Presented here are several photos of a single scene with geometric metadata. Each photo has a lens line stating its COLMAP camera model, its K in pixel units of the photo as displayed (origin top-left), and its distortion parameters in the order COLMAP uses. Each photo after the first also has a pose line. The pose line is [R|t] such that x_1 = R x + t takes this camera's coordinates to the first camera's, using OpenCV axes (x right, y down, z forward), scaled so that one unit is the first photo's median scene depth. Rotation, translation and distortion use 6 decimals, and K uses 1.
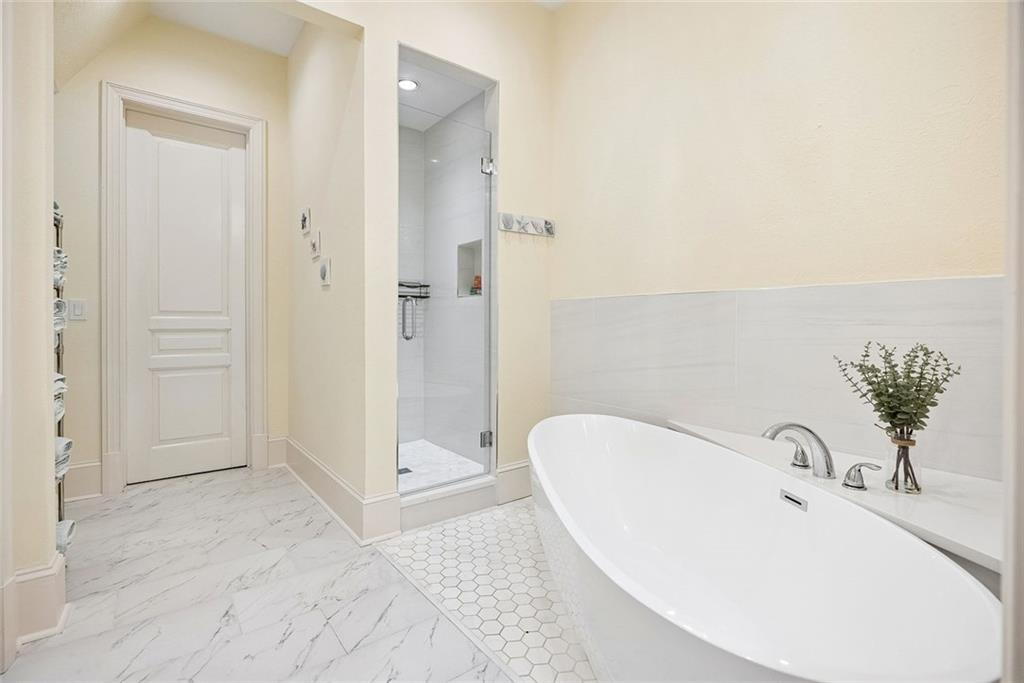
lens RADIAL K [[469.2, 0, 513.6], [0, 469.2, 334.6], [0, 0, 1]] dist [-0.007268, 0.002054]
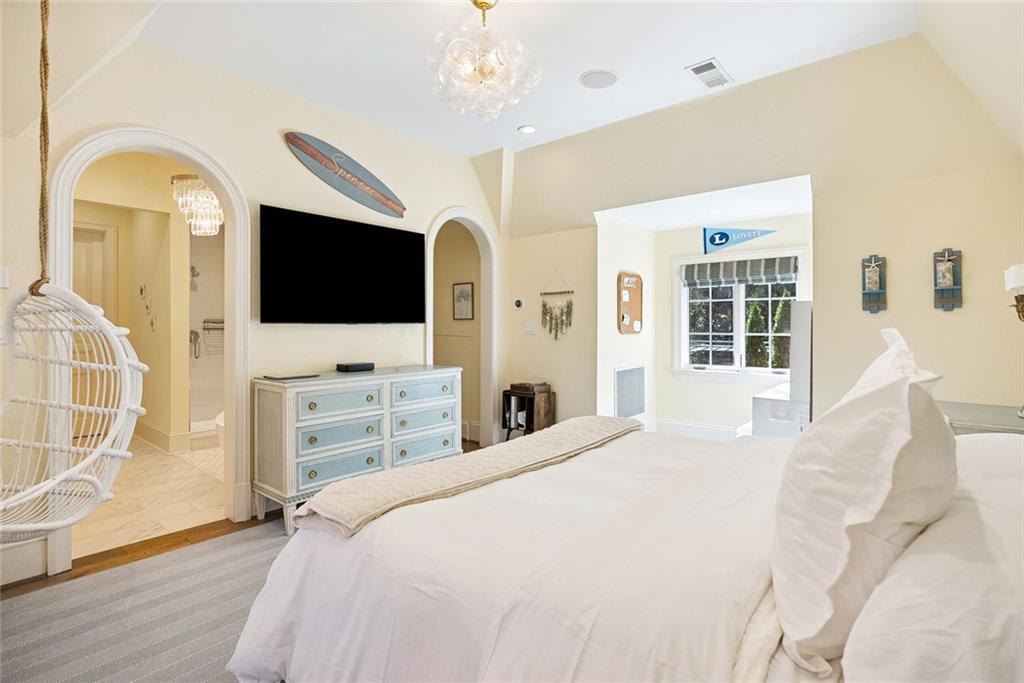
lens RADIAL K [[469.2, 0, 510.1], [0, 469.2, 338.7], [0, 0, 1]] dist [-0.007268, 0.002054]
pose [[0.978231, -0.006590, 0.207414, 0.548752], [0.008098, 0.999947, -0.006421, -0.039039], [-0.207361, 0.007961, 0.978232, -1.019117]]
